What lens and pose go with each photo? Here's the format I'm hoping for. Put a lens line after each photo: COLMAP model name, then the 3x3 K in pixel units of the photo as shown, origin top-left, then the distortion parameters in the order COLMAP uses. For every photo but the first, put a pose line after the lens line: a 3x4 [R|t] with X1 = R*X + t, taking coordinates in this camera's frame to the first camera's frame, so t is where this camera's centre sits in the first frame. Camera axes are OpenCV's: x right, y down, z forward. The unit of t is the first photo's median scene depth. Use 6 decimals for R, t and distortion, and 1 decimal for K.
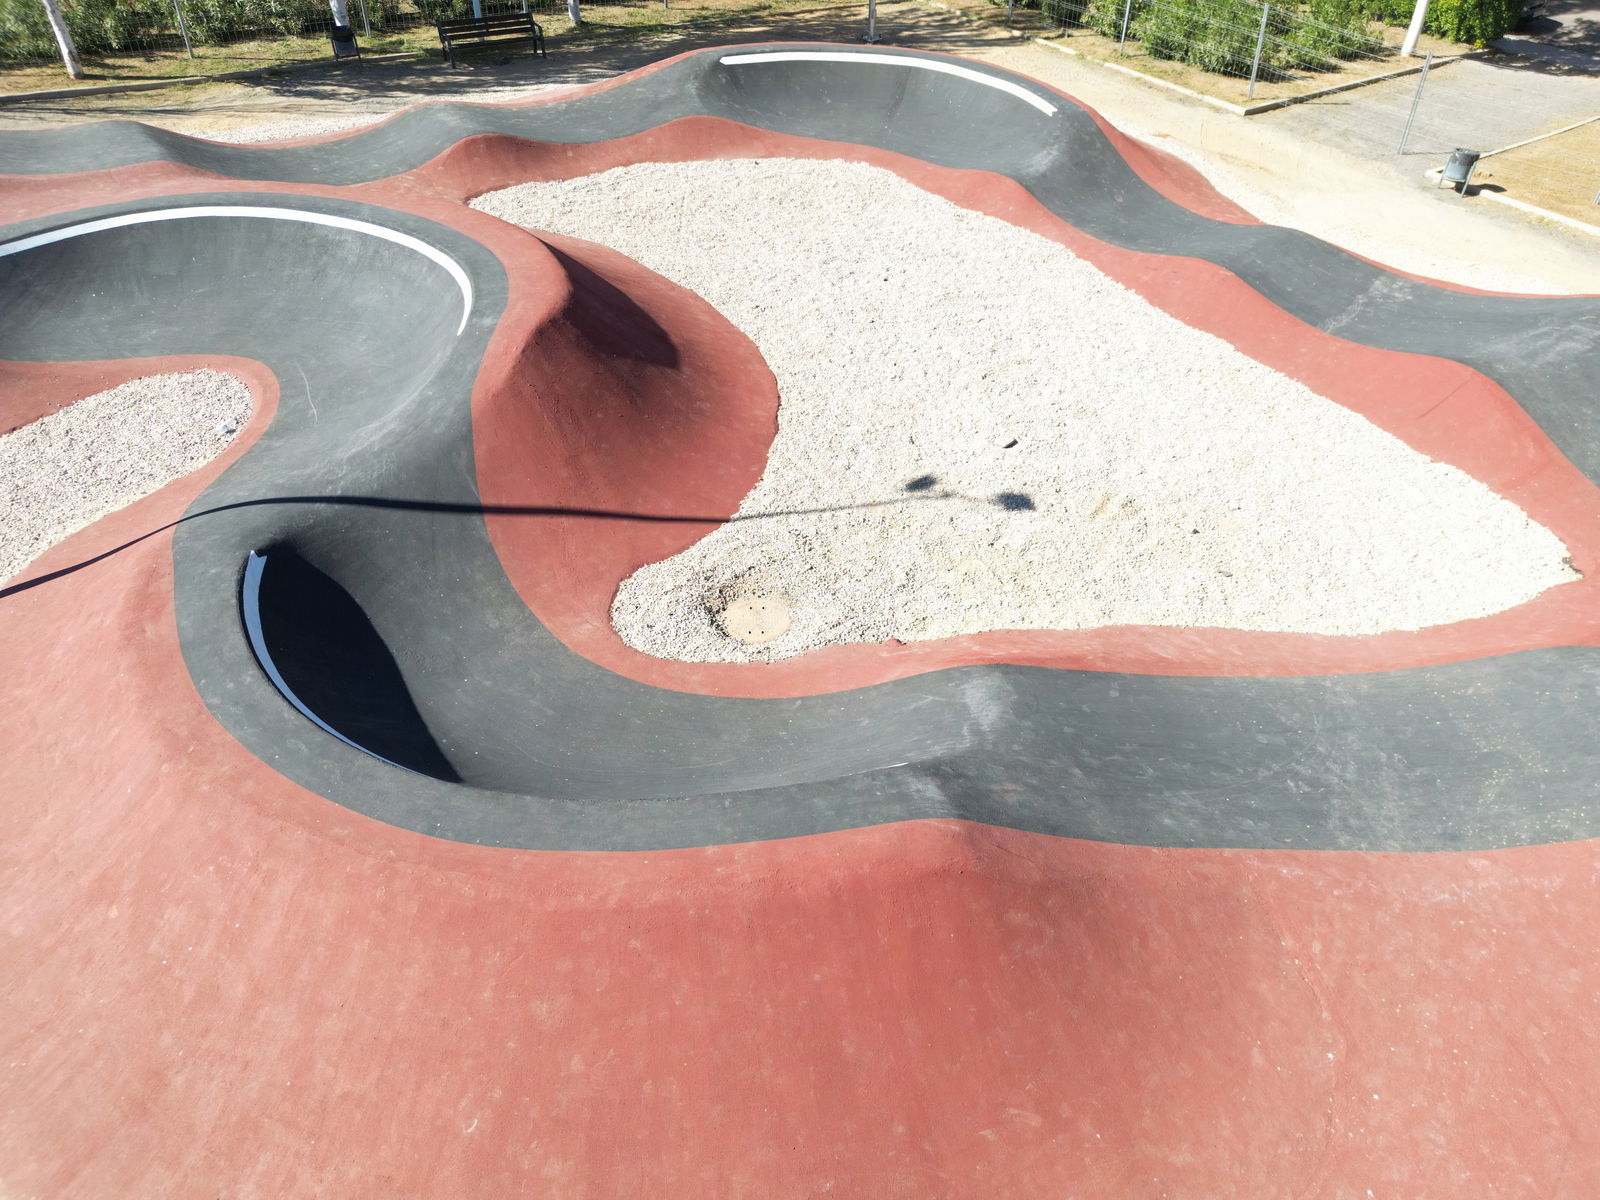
lens RADIAL K [[1118.7, 0, 800.3], [0, 1118.7, 597.0], [0, 0, 1]] dist [0.043360, -0.021542]
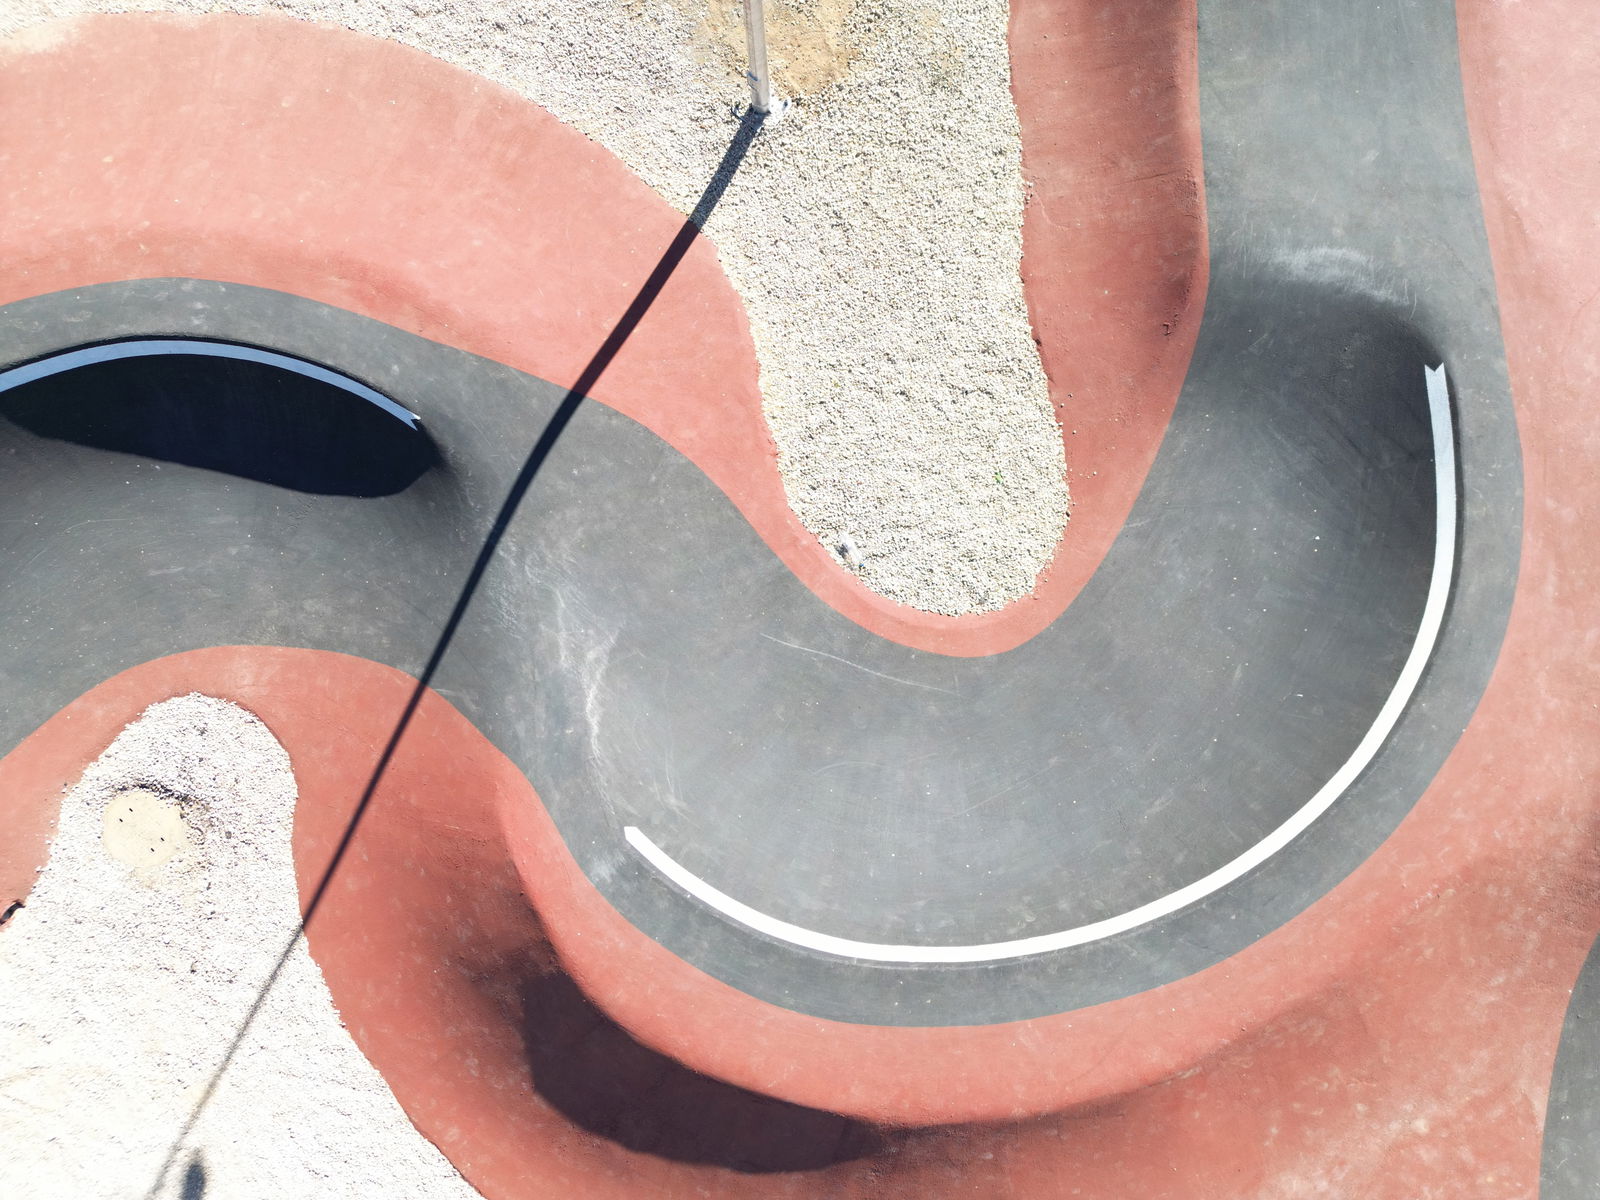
lens RADIAL K [[1118.7, 0, 796.3], [0, 1118.7, 602.9], [0, 0, 1]] dist [0.043360, -0.021542]
pose [[-0.692155, 0.721719, -0.006583, -0.472087], [-0.443203, -0.417815, 0.793096, -0.767085], [0.569642, 0.551863, 0.609061, 0.575187]]
